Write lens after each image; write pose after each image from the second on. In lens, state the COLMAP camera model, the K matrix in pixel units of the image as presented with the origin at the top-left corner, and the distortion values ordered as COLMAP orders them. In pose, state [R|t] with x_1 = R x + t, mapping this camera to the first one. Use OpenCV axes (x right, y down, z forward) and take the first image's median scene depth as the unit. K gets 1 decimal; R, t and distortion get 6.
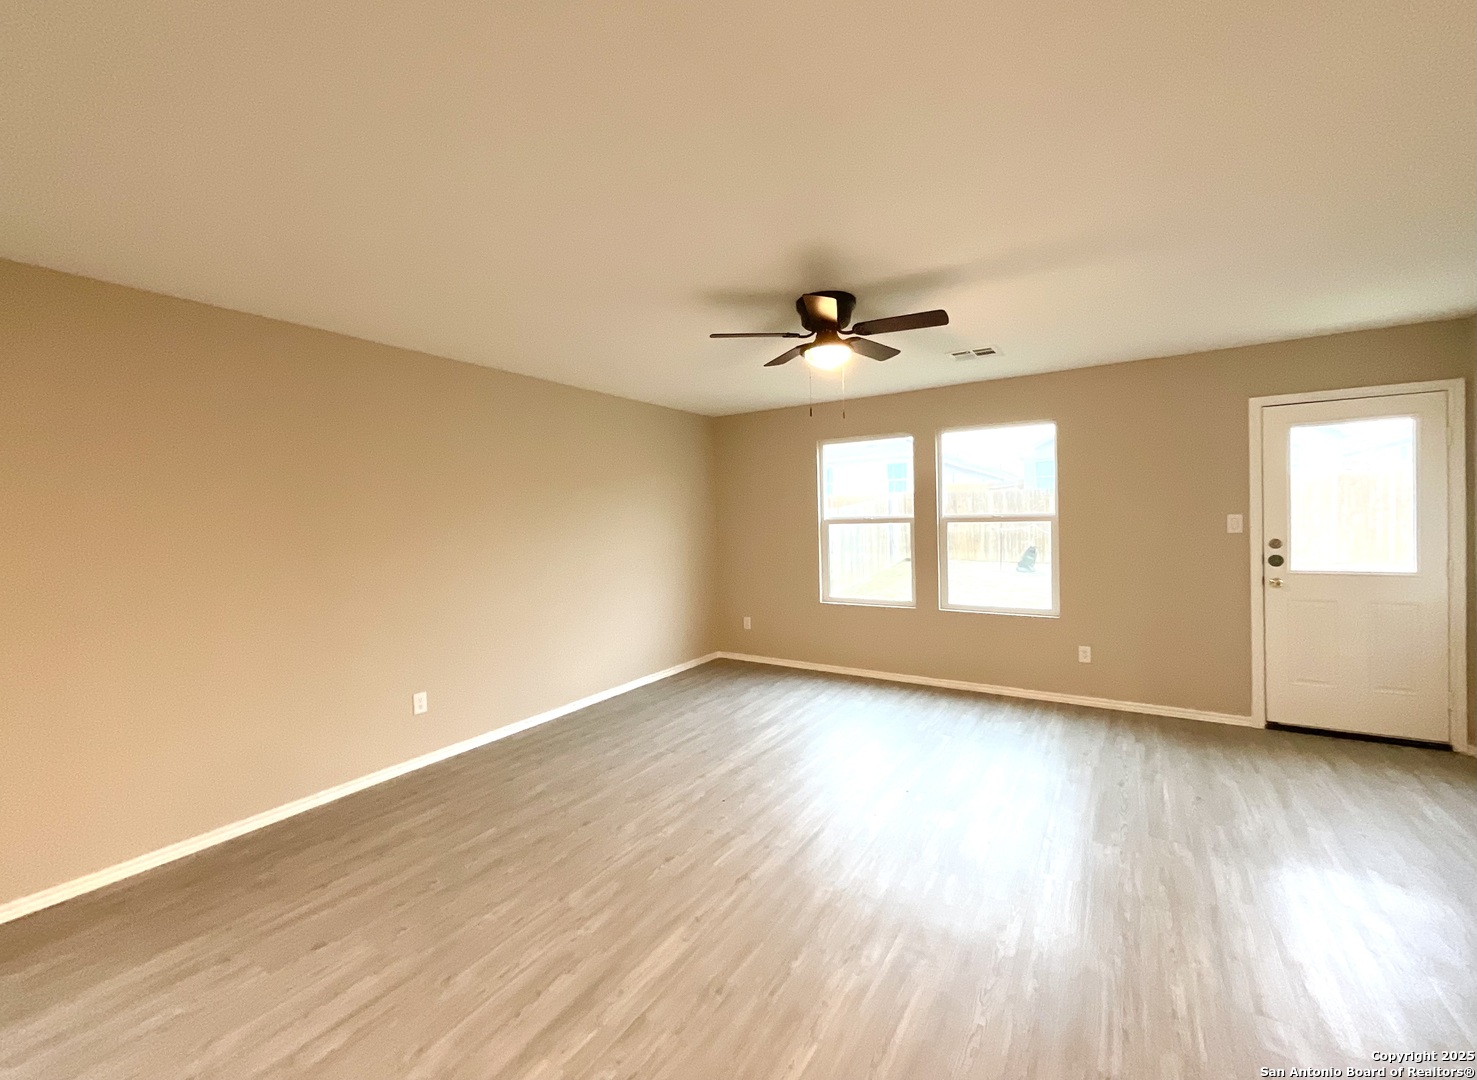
lens RADIAL K [[598.2, 0, 730.0], [0, 598.2, 521.0], [0, 0, 1]] dist [-0.004073, -0.000395]
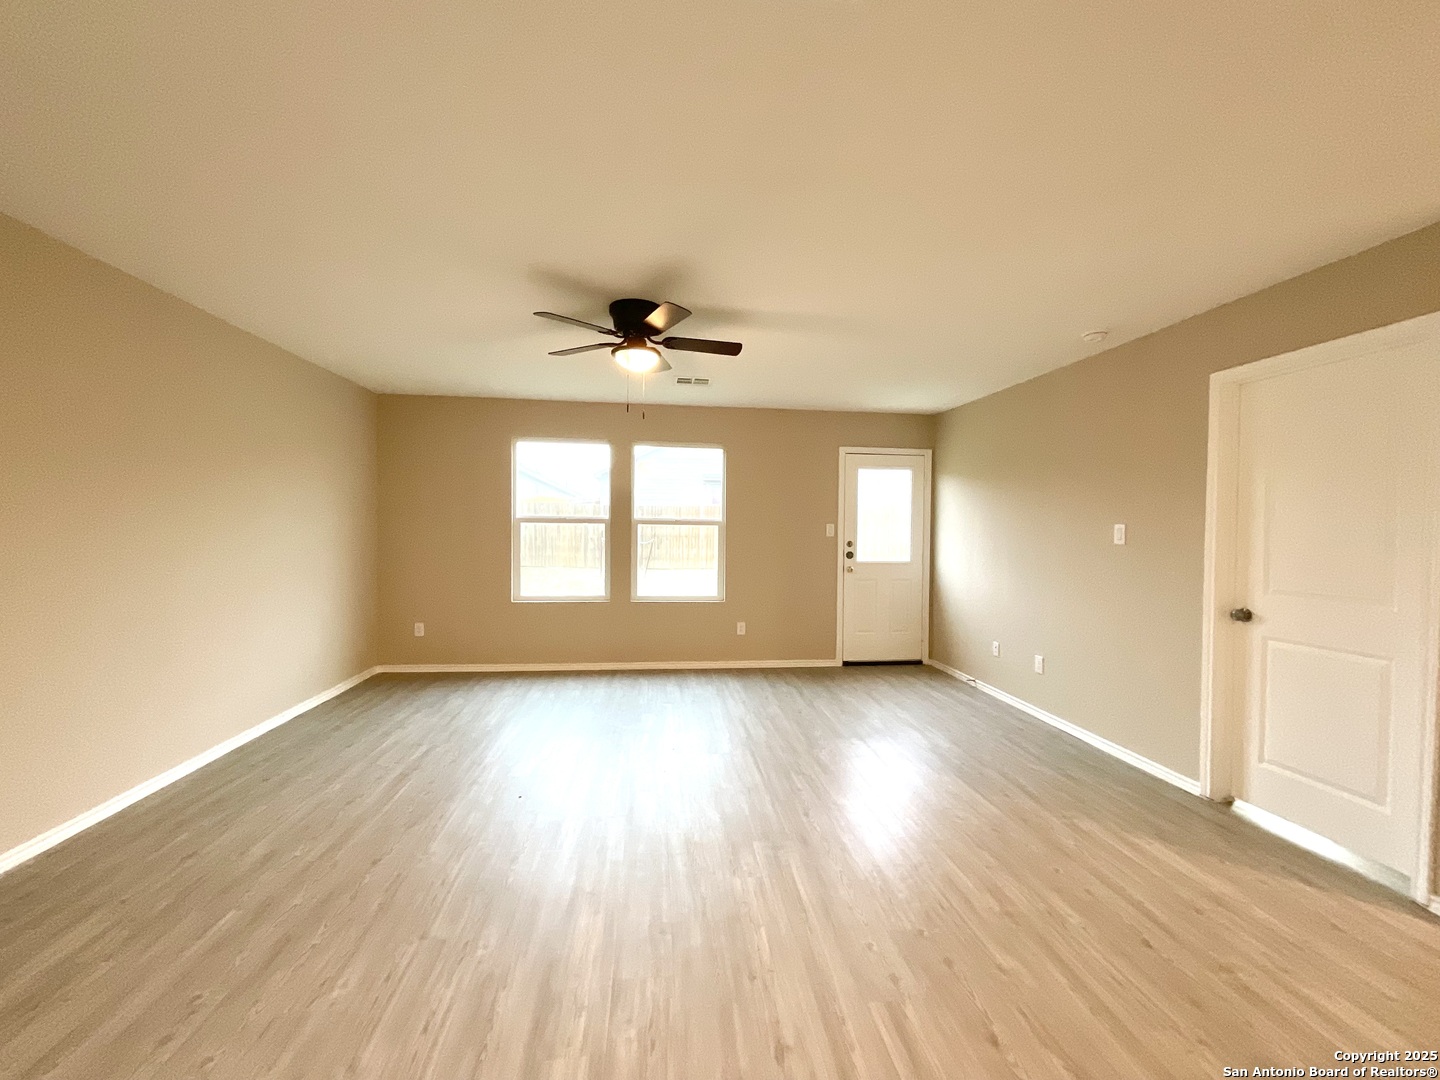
lens RADIAL K [[584.7, 0, 720.0], [0, 584.7, 540.0], [0, 0, 1]] dist [0.000429, 0.000125]
pose [[0.769203, 0.020320, 0.638681, -0.335441], [-0.028509, 0.999590, 0.002533, 0.037679], [-0.638368, -0.020157, 0.769467, 0.070028]]
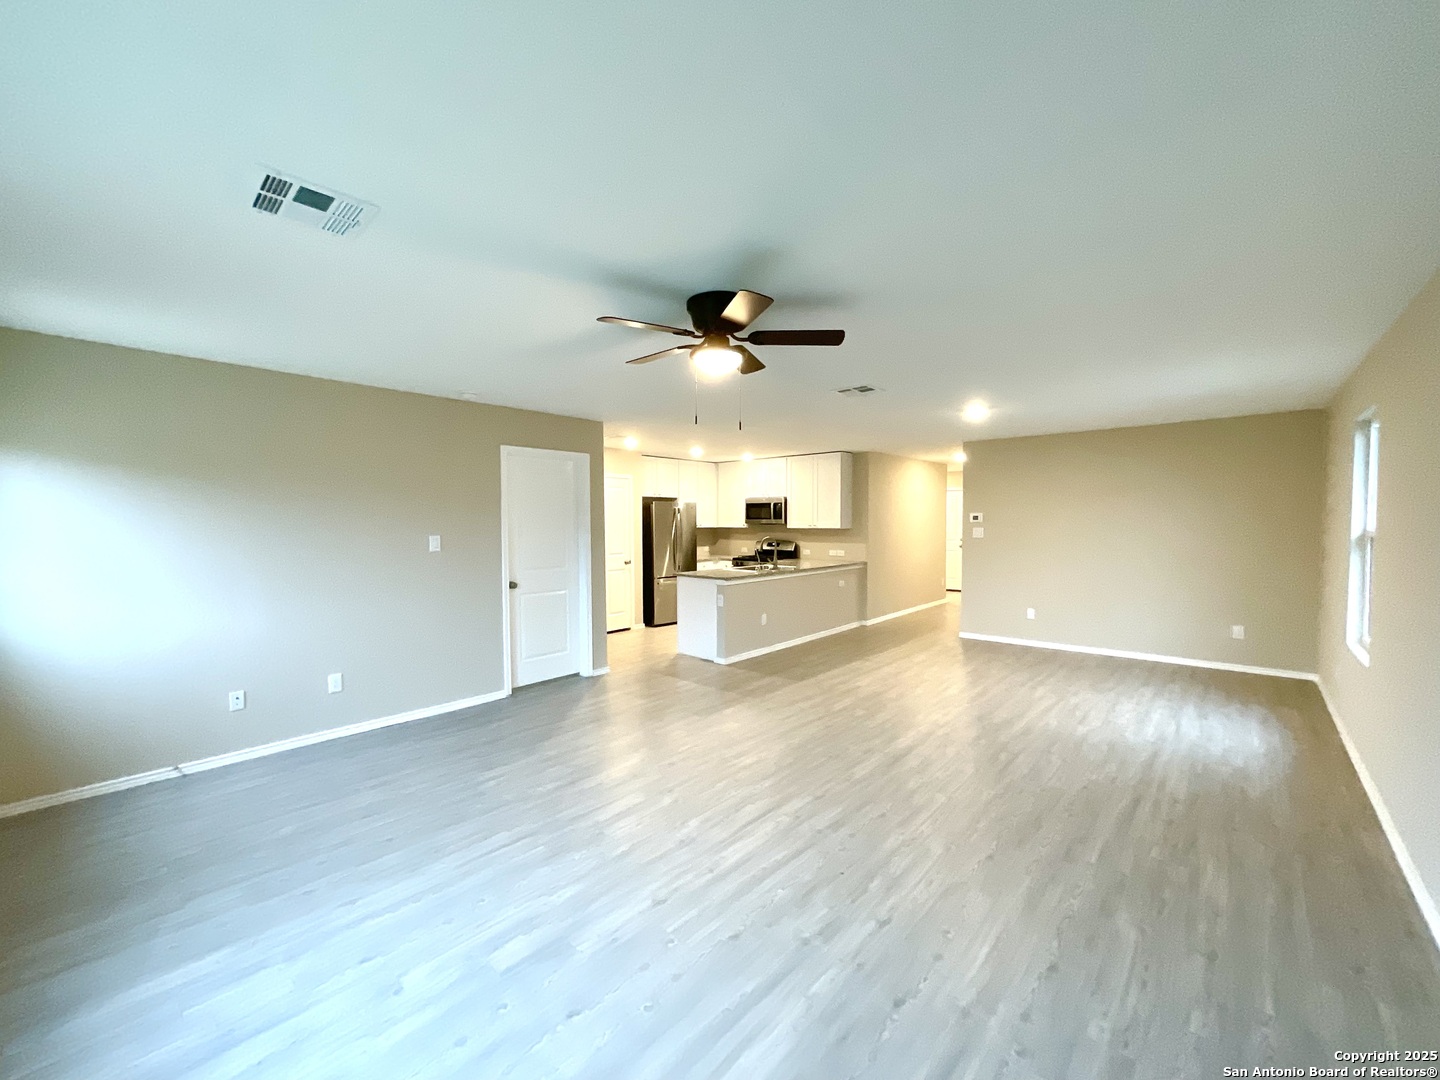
lens RADIAL K [[584.7, 0, 720.0], [0, 584.7, 540.0], [0, 0, 1]] dist [0.000429, 0.000125]
pose [[-0.988921, 0.022145, 0.146779, 0.025446], [0.026551, 0.999252, 0.028122, -0.018379], [-0.146047, 0.031708, -0.988769, 1.631941]]
